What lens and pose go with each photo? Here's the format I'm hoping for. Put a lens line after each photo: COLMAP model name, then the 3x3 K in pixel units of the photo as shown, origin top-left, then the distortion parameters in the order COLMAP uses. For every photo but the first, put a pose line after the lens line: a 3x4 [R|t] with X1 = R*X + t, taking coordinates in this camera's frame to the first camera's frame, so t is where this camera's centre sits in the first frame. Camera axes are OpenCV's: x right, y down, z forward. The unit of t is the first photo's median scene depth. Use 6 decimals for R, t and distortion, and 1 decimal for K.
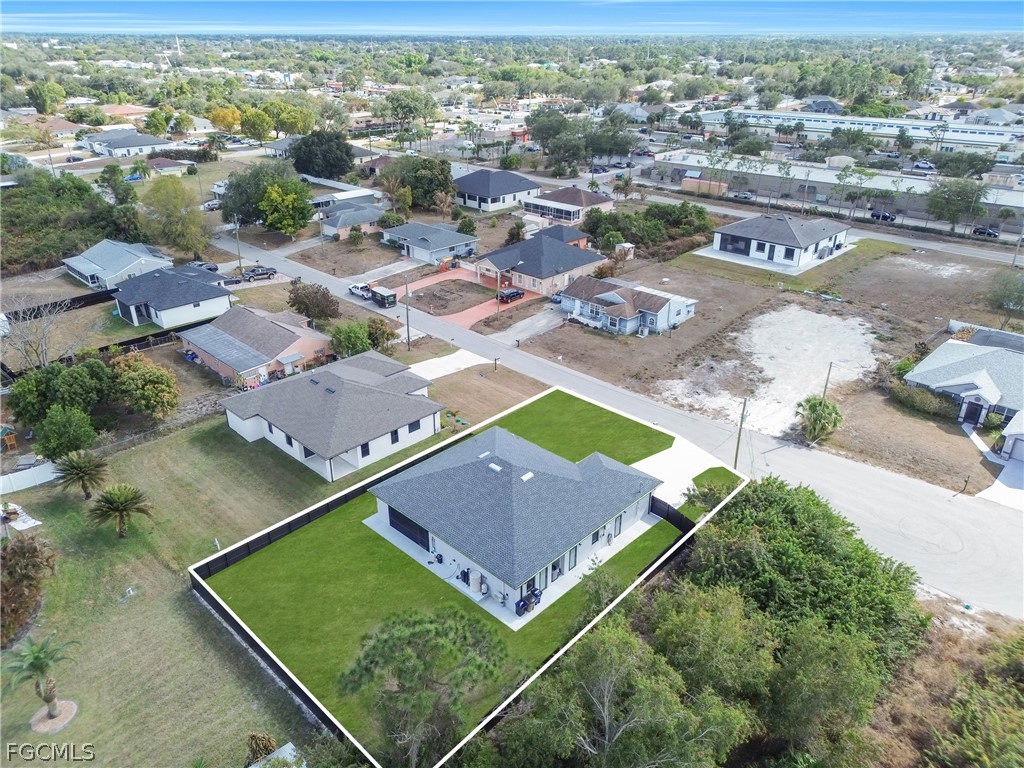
lens RADIAL K [[722.1, 0, 512.0], [0, 722.1, 384.0], [0, 0, 1]] dist [0.045817, -0.003756]
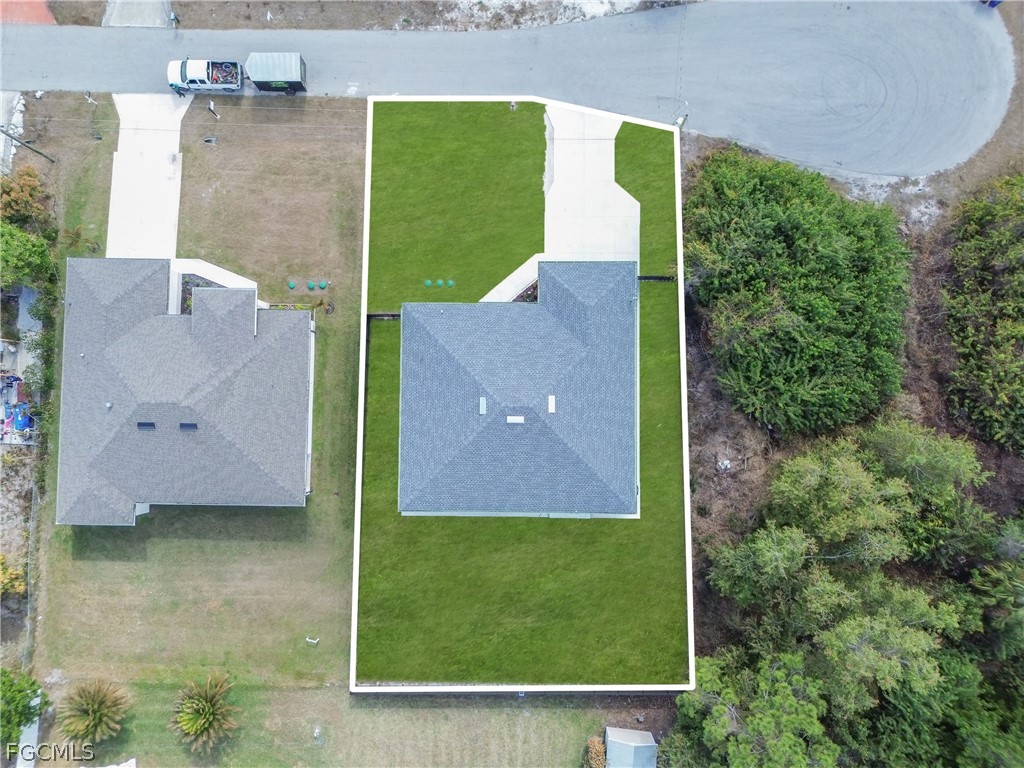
lens RADIAL K [[722.1, 0, 512.0], [0, 722.1, 384.0], [0, 0, 1]] dist [0.045817, -0.003756]
pose [[0.725304, -0.688234, 0.016373, -0.011432], [0.320348, 0.358463, 0.876859, -0.649743], [-0.609353, -0.630744, 0.480469, 0.624719]]
